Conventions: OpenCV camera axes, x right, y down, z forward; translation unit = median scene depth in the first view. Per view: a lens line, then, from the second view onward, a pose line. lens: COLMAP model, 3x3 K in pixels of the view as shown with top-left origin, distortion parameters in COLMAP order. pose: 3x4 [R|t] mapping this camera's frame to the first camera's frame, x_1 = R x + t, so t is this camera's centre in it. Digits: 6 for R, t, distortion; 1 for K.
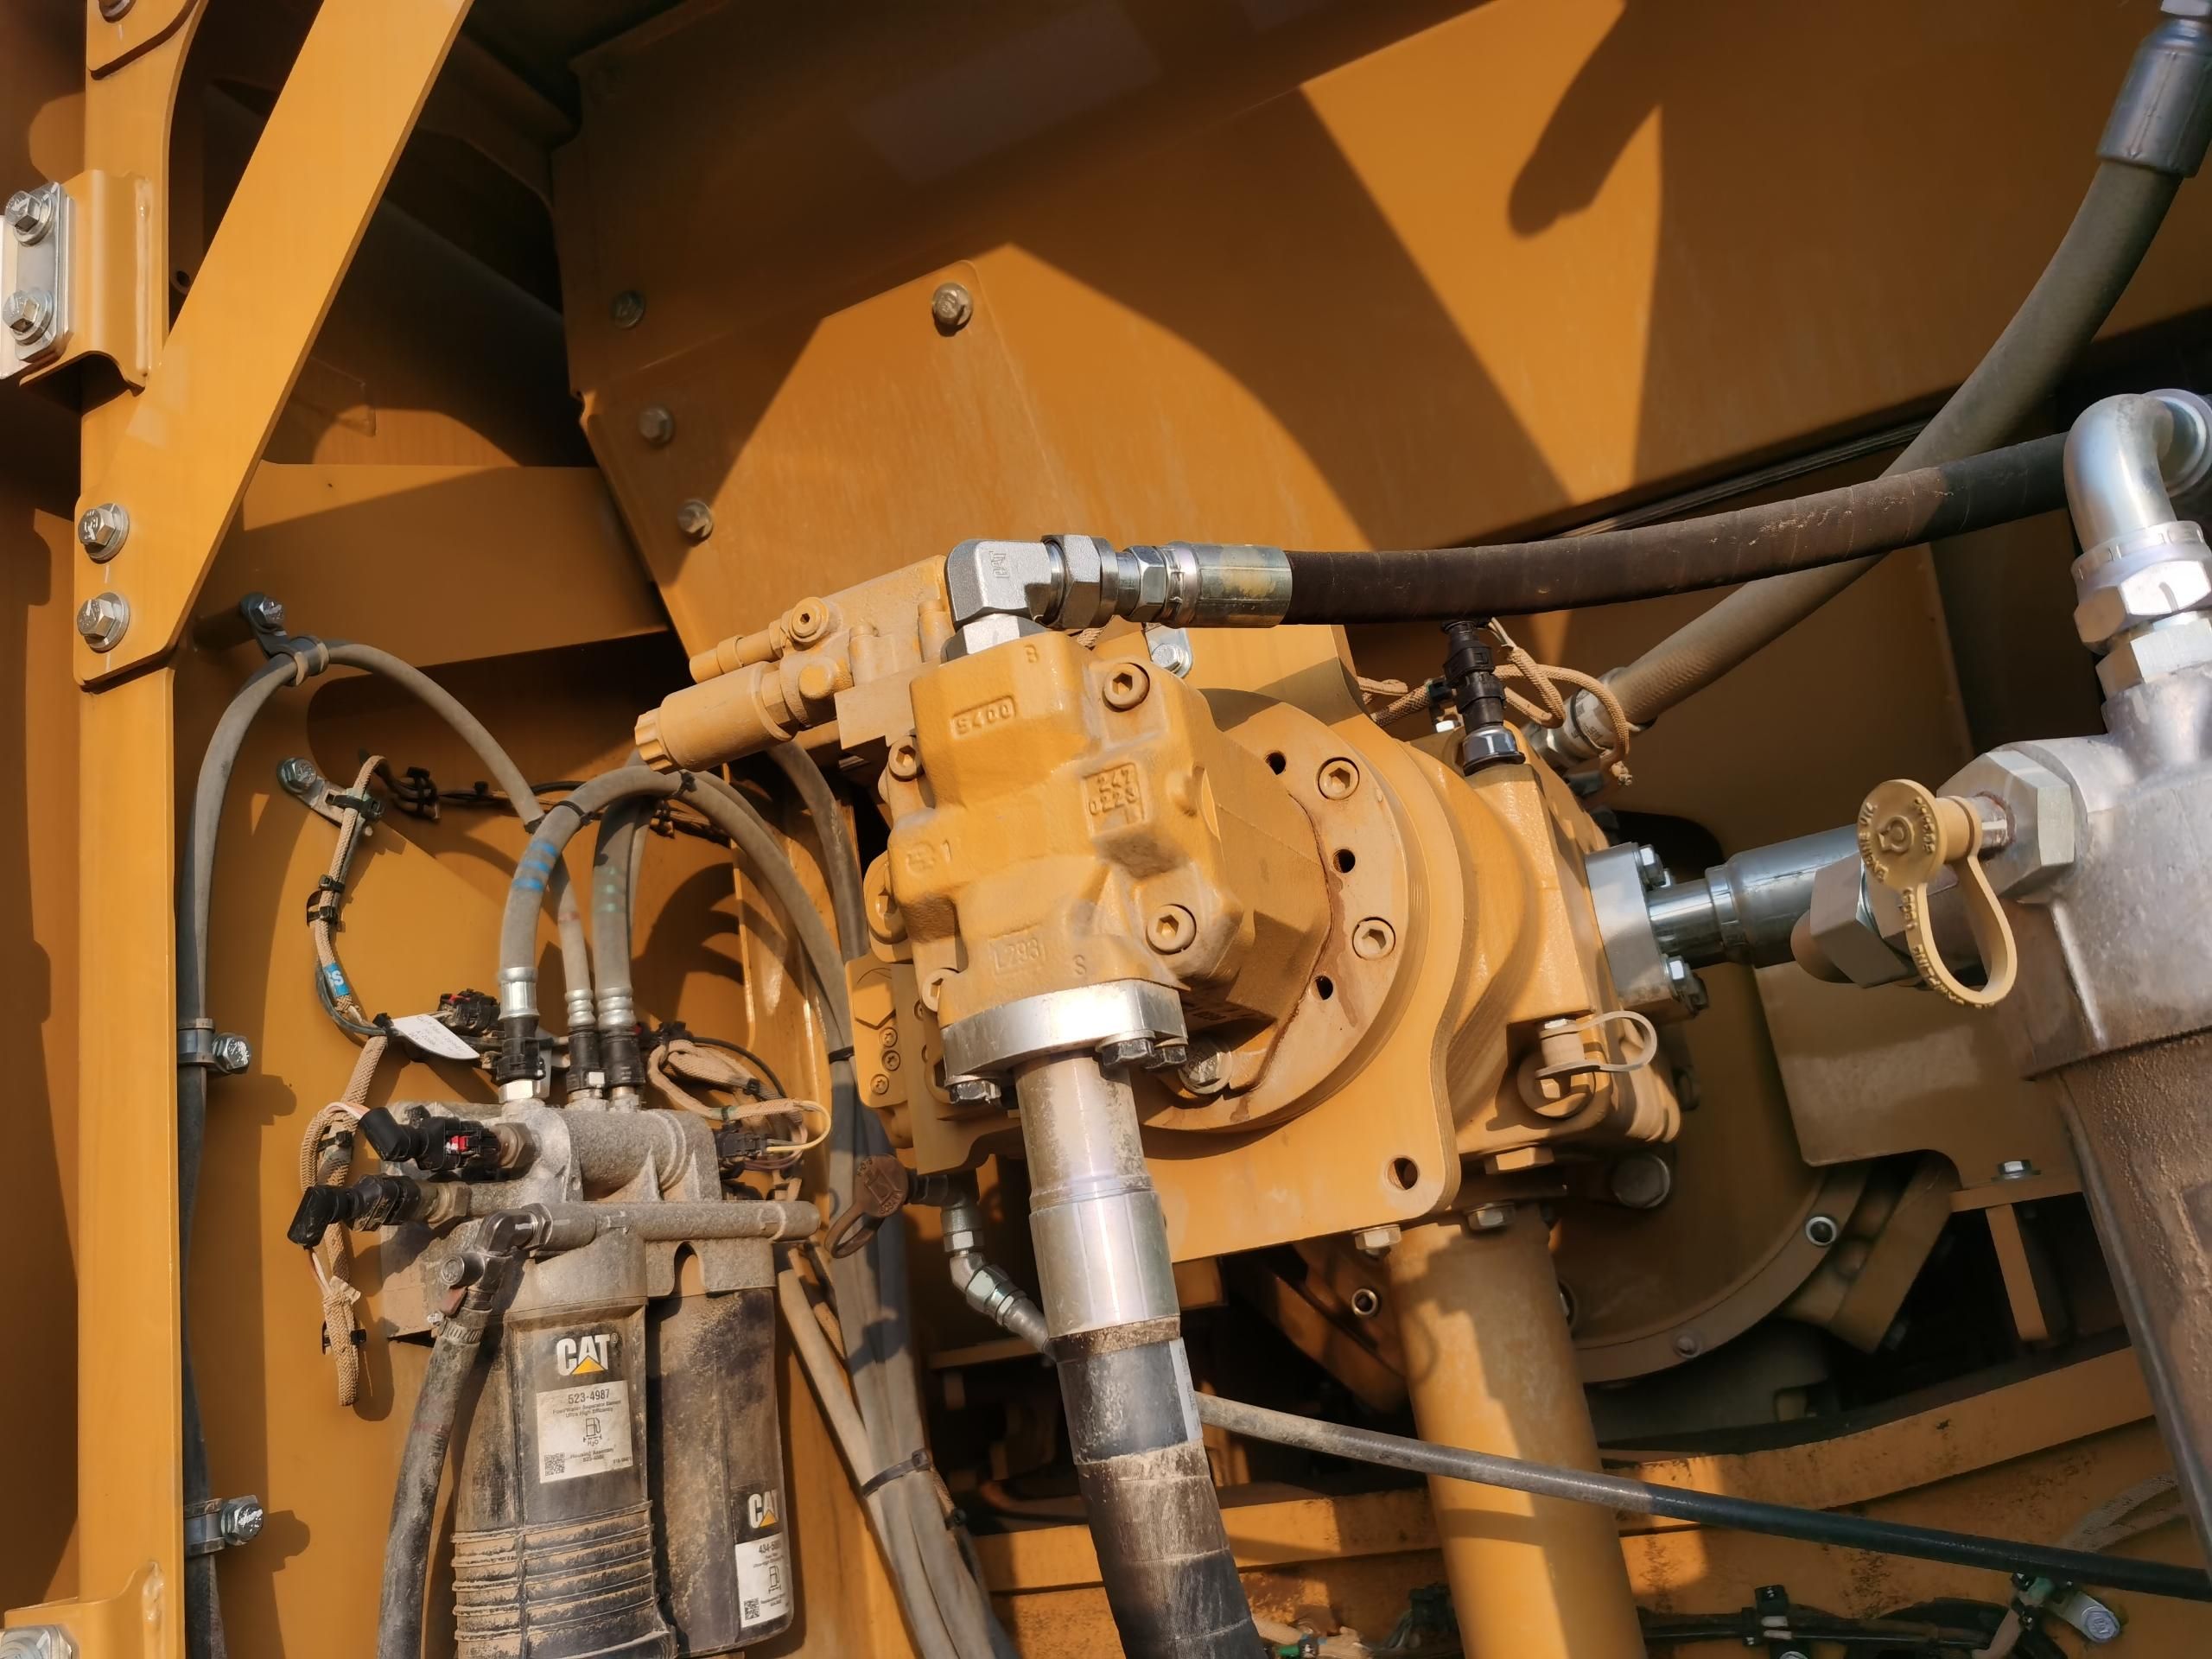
lens RADIAL K [[1749.3, 0, 1106.0], [0, 1749.3, 829.5], [0, 0, 1]] dist [0.065427, -0.112478]
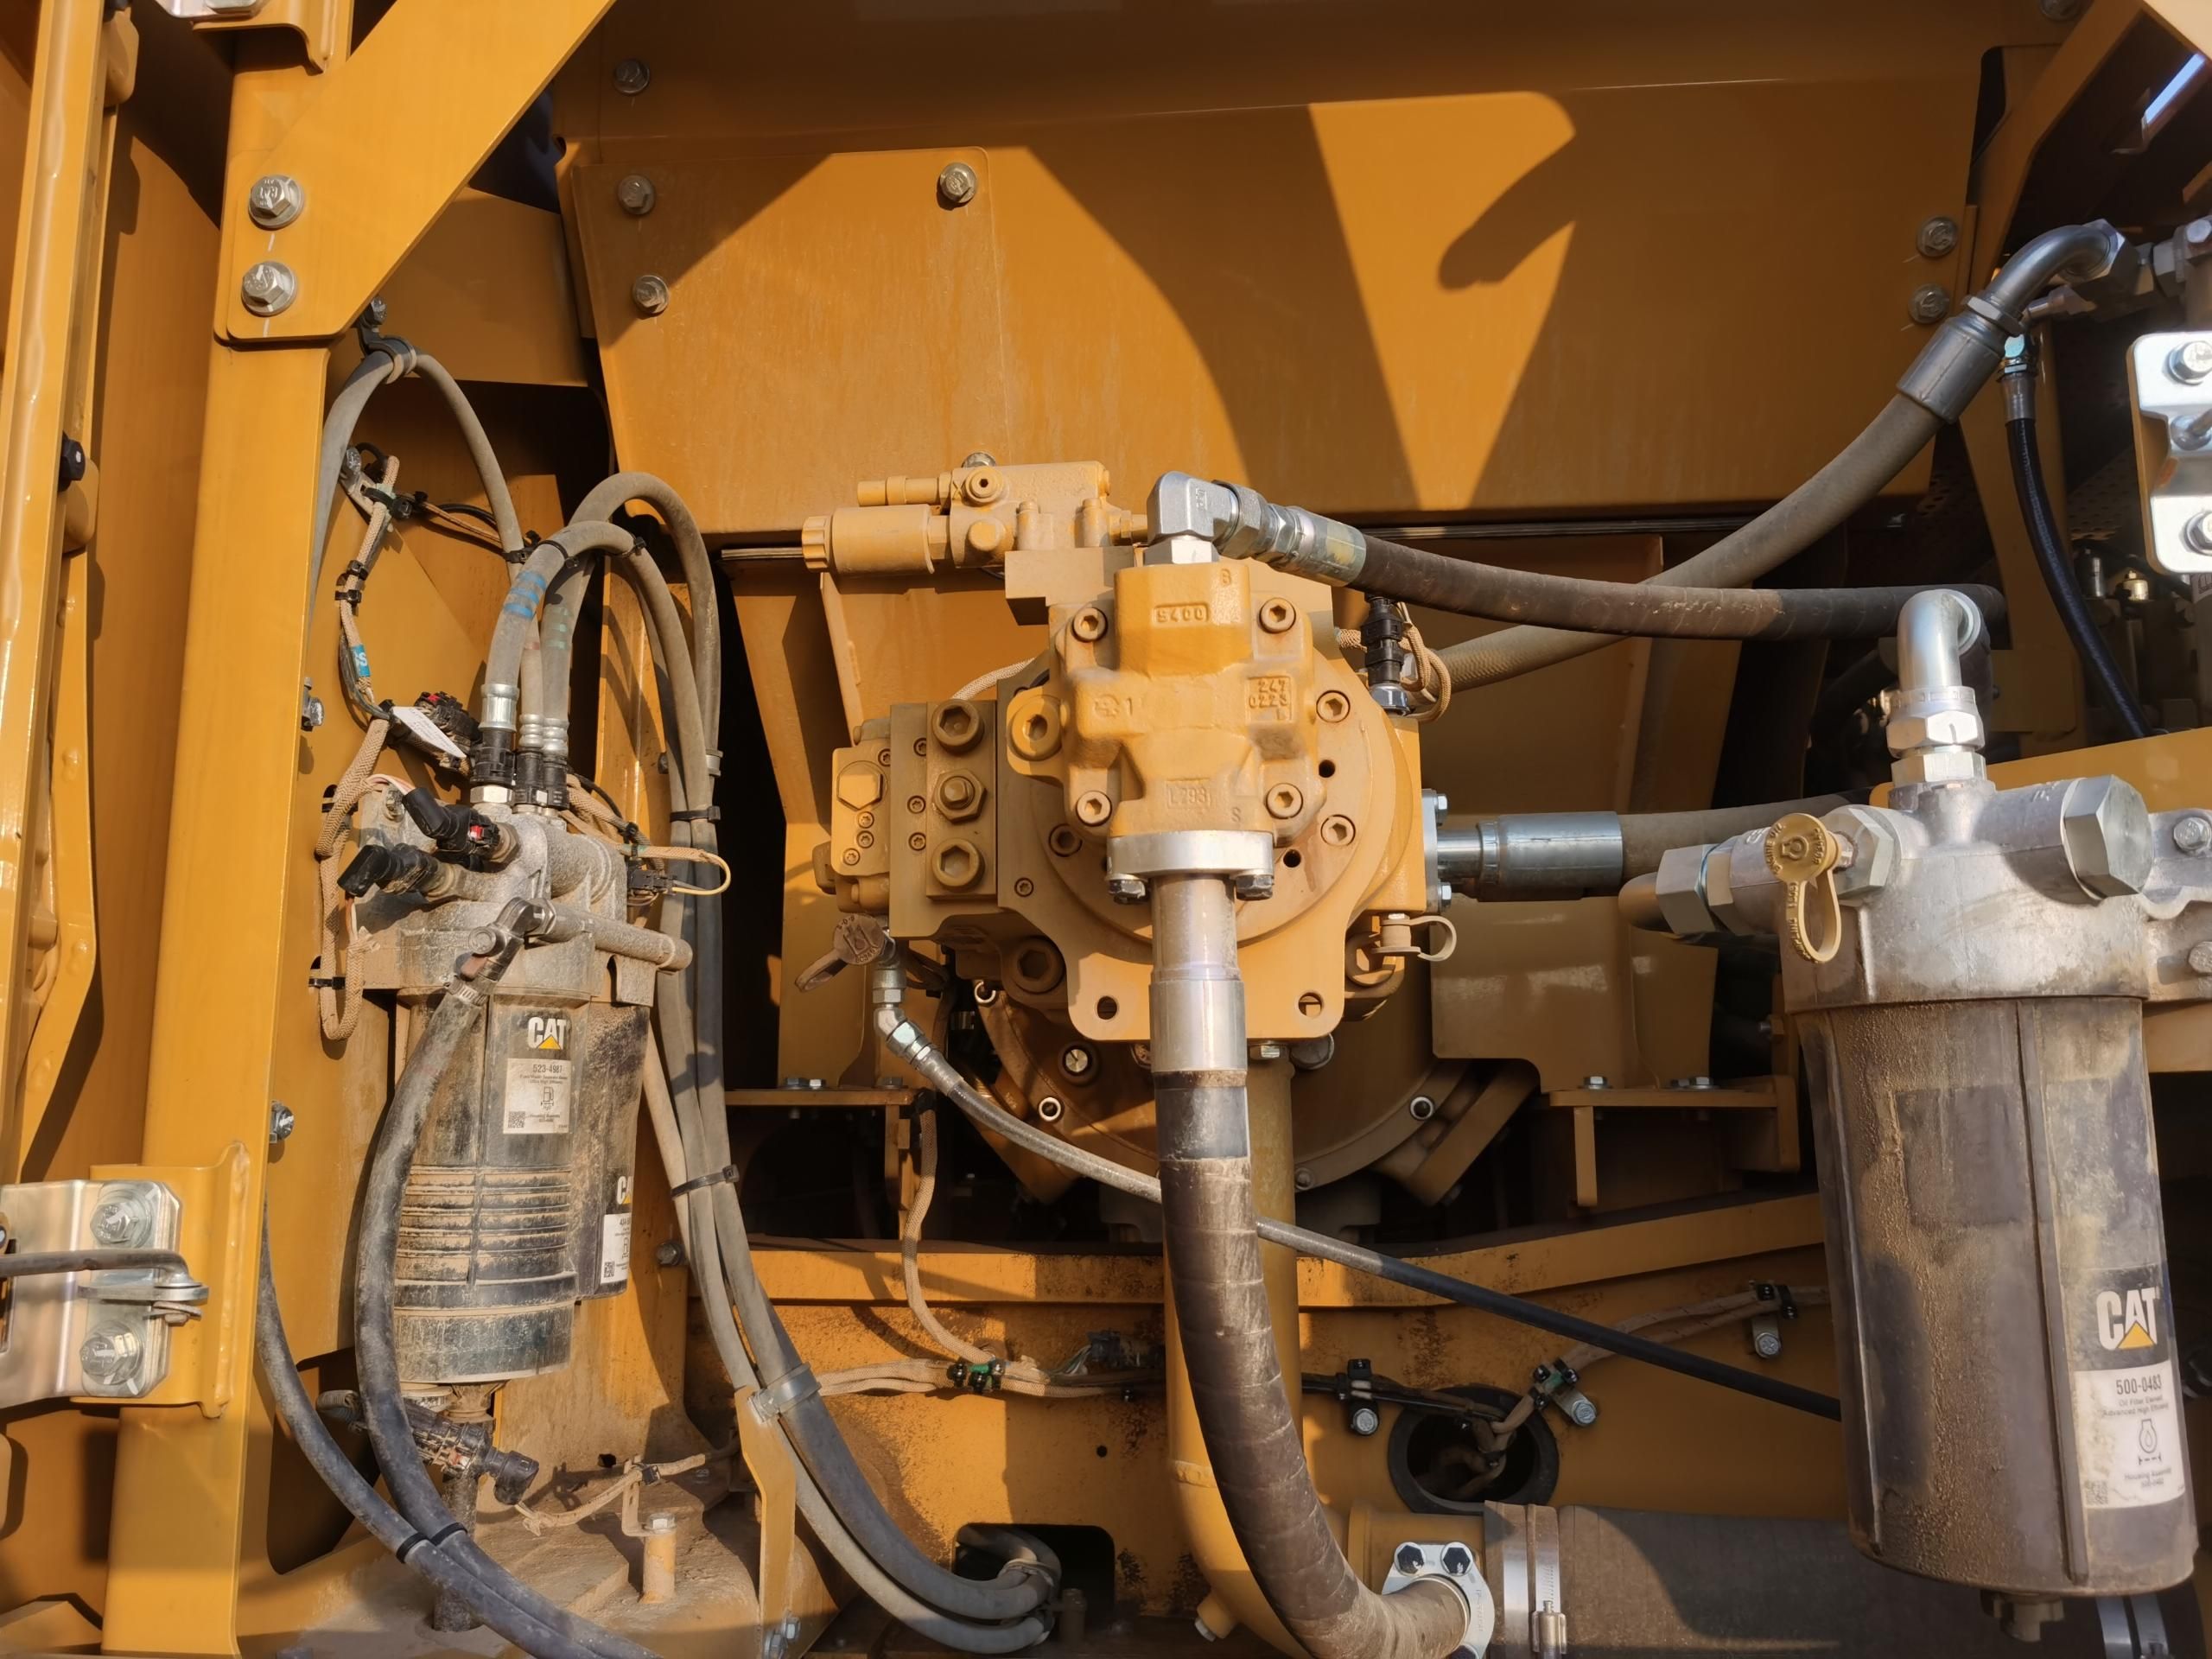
lens RADIAL K [[1749.3, 0, 1106.0], [0, 1749.3, 829.5], [0, 0, 1]] dist [0.065427, -0.112478]
pose [[0.932391, 0.204773, 0.297850, -0.330299], [-0.230115, 0.971759, 0.052263, 0.025738], [-0.278736, -0.117270, 0.953181, -0.180767]]
